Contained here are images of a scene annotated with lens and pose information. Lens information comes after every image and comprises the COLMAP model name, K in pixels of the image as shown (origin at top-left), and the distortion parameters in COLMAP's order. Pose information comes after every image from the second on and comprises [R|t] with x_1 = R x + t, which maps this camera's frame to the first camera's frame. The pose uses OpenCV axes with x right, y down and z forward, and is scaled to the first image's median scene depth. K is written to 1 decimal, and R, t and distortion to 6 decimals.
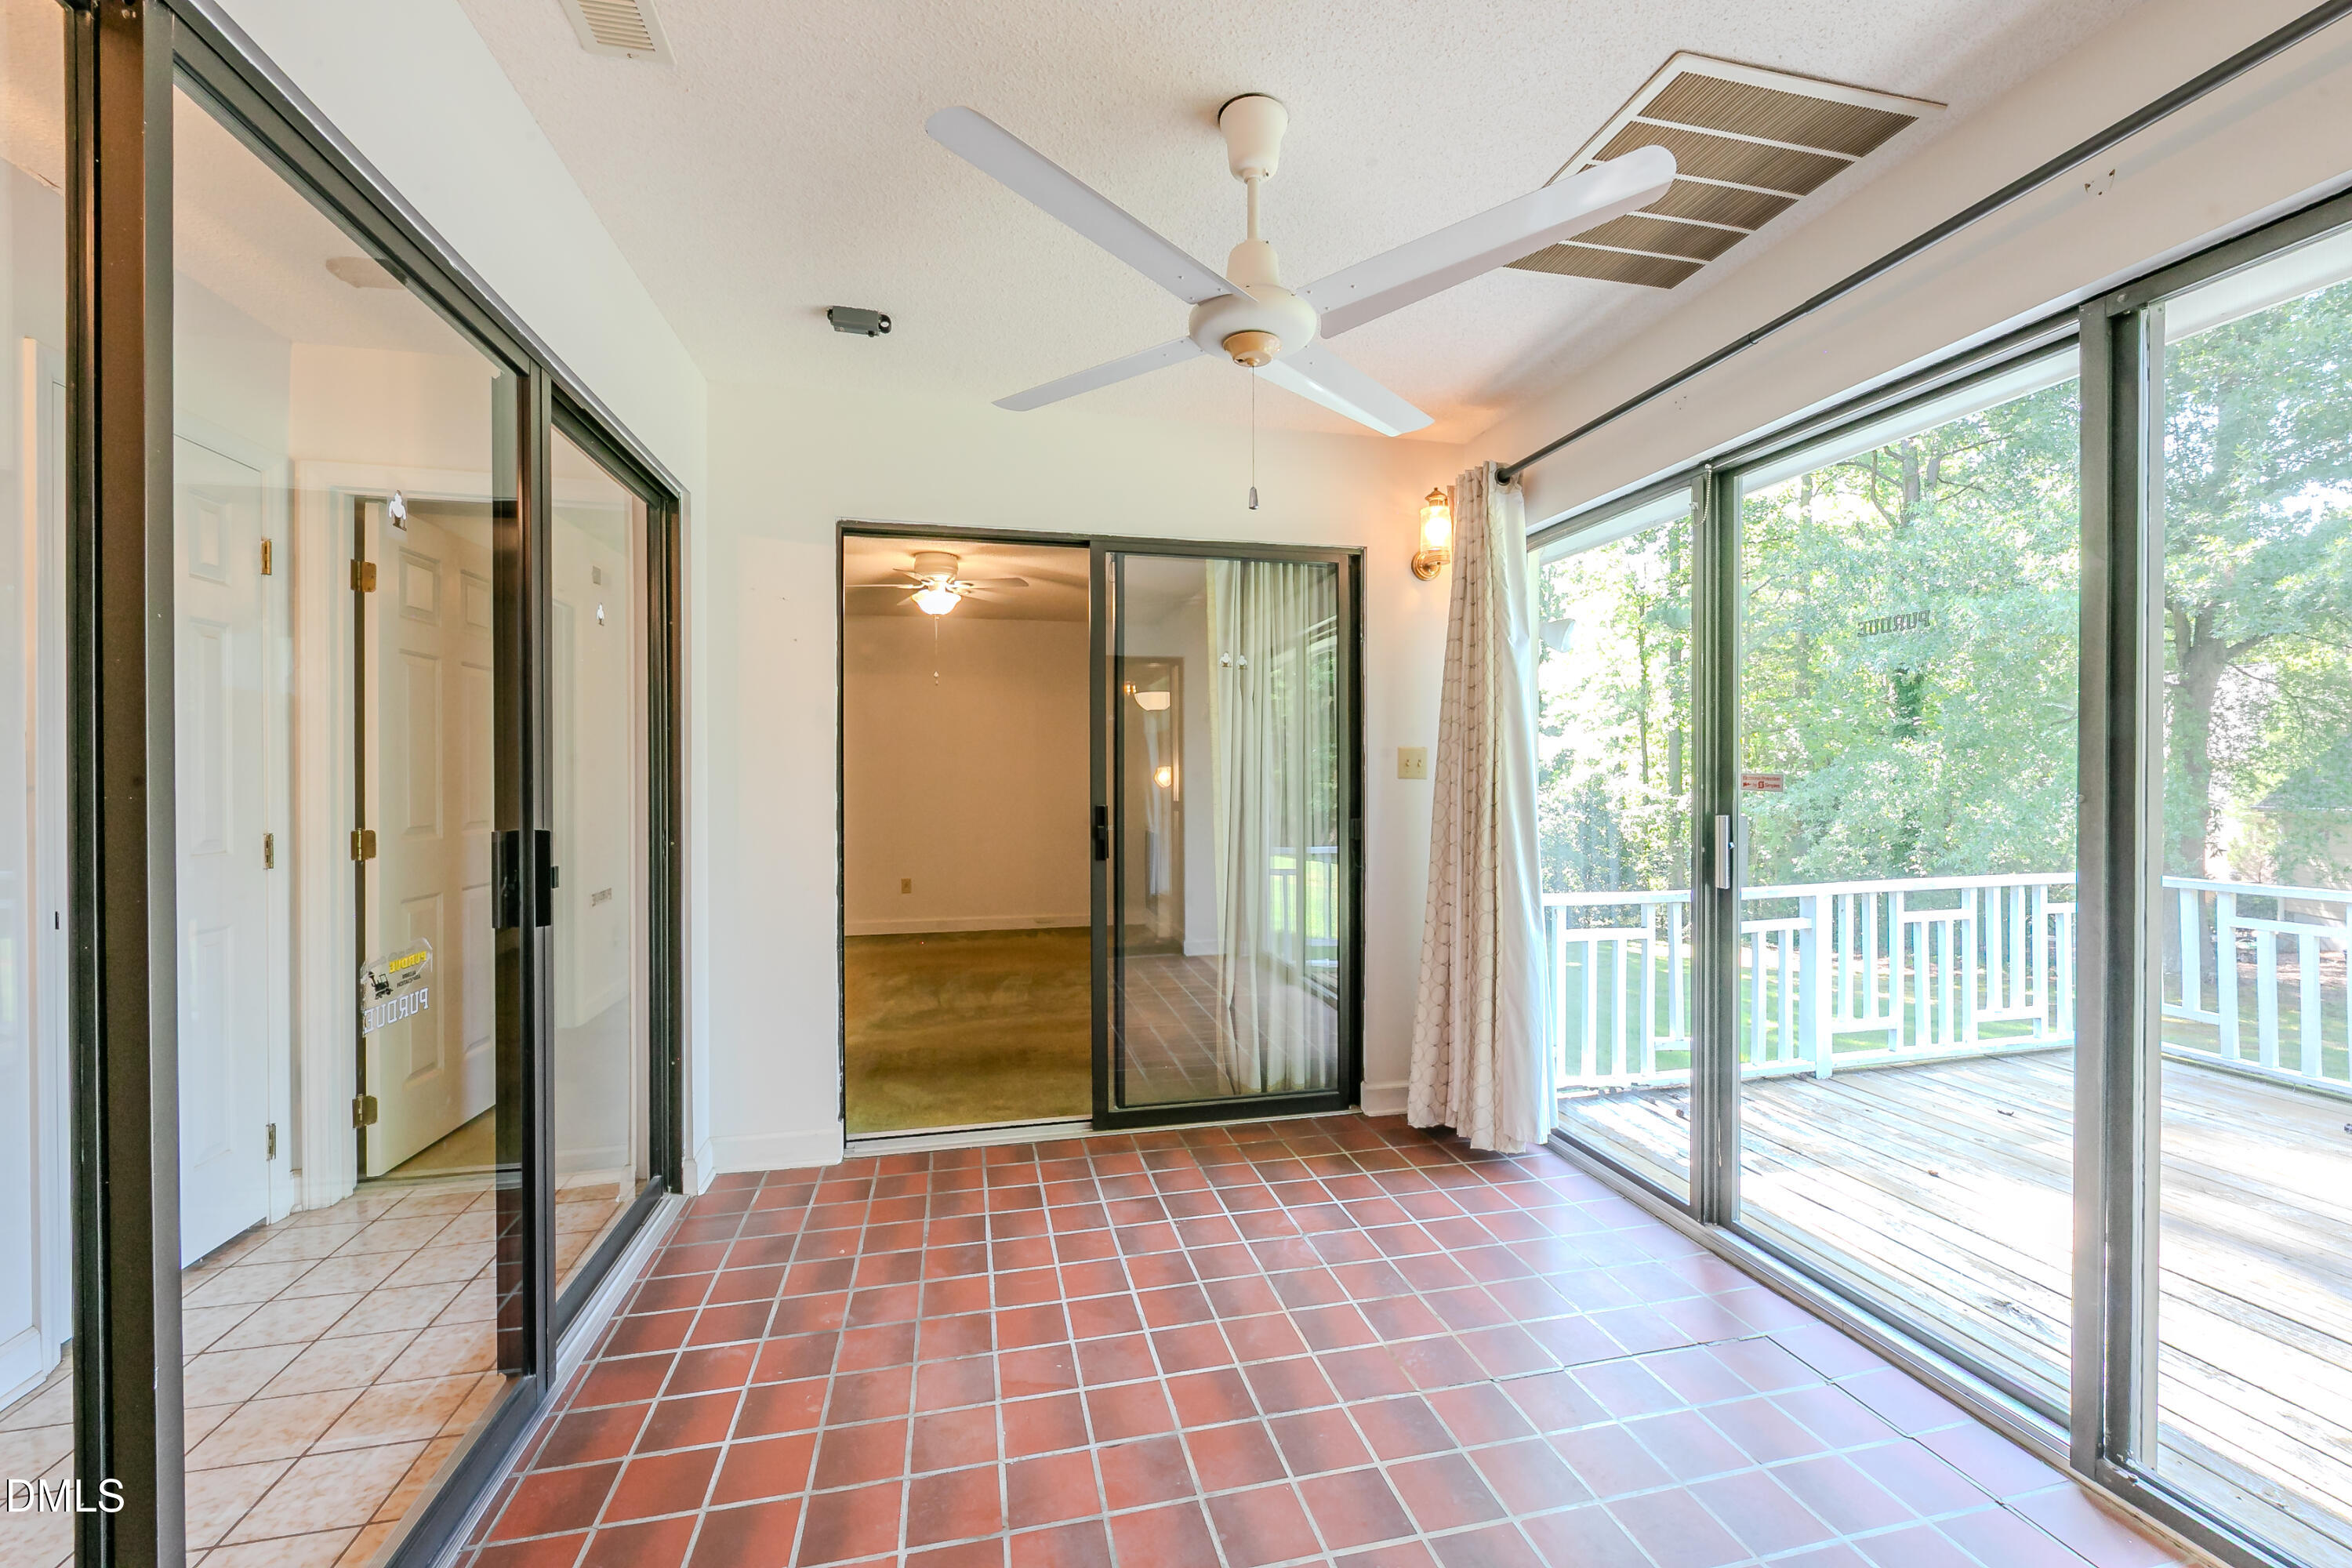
lens RADIAL K [[952.6, 0, 1188.1], [0, 952.6, 781.1], [0, 0, 1]] dist [0.000312, -0.000407]
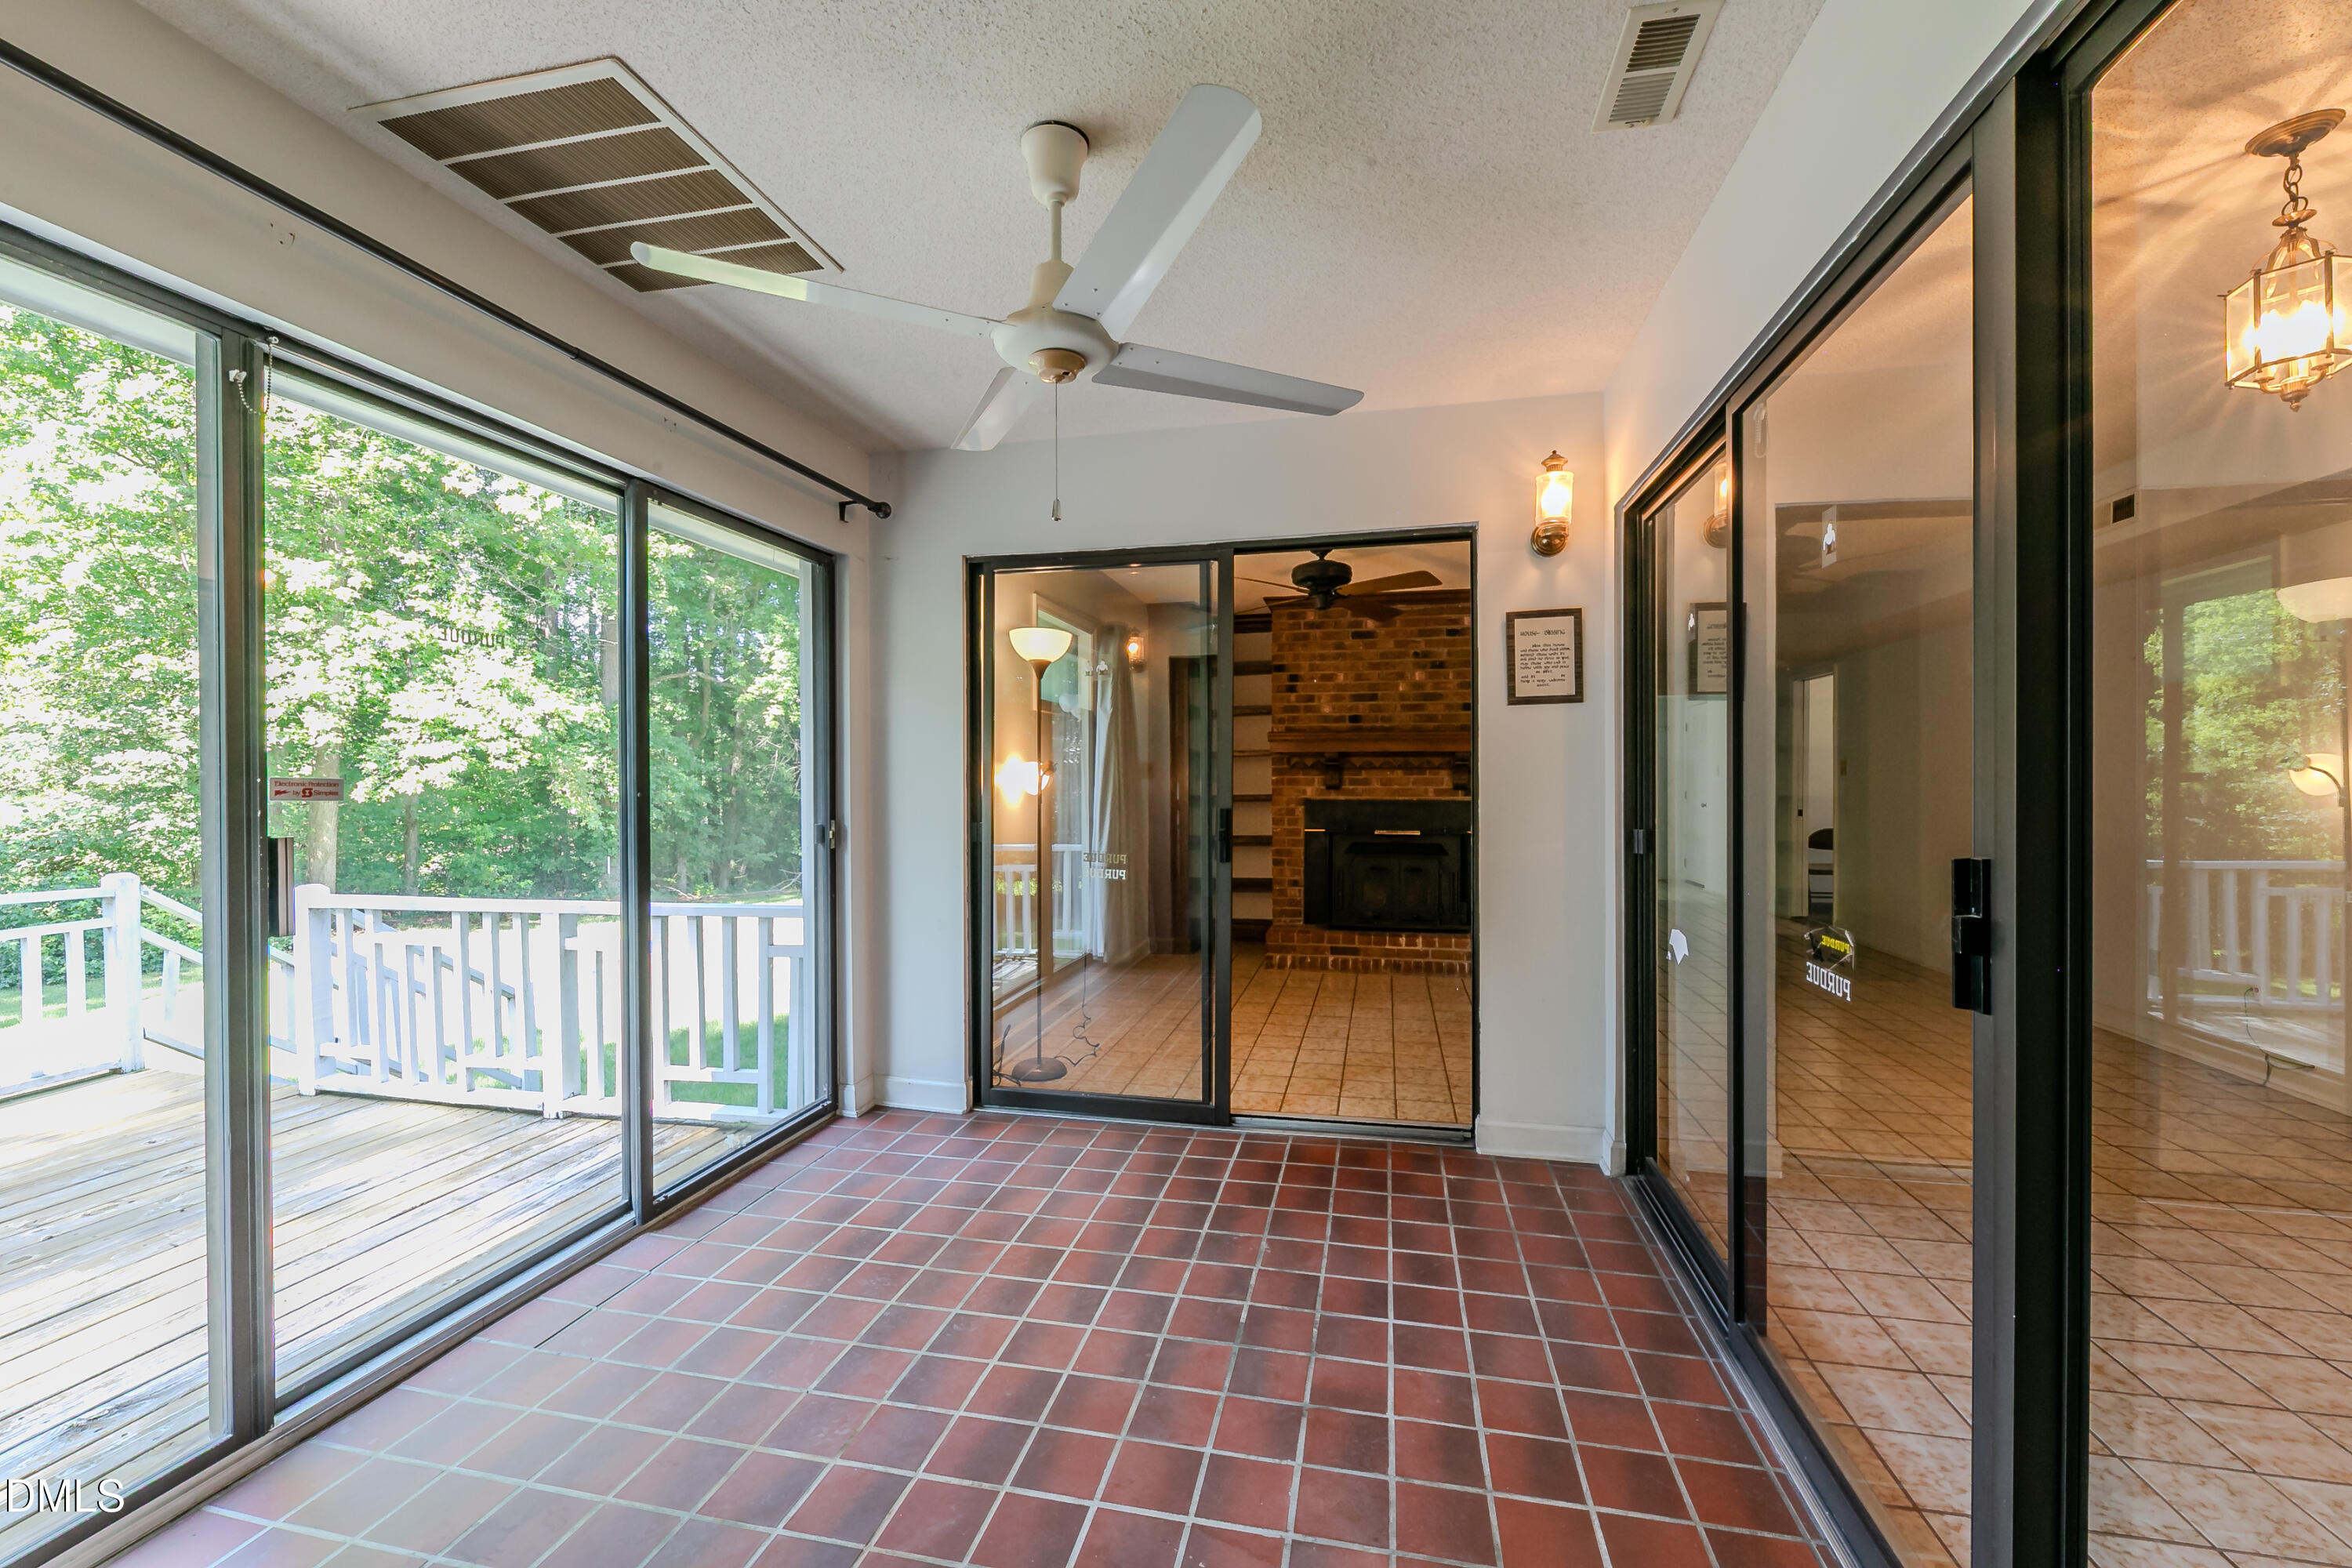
lens RADIAL K [[952.6, 0, 1181.1], [0, 952.6, 789.0], [0, 0, 1]] dist [0.000312, -0.000407]
pose [[-0.903726, 0.000706, 0.428110, -0.359024], [0.008502, 0.999831, 0.016298, -0.006120], [-0.428027, 0.018369, -0.903579, 1.360520]]
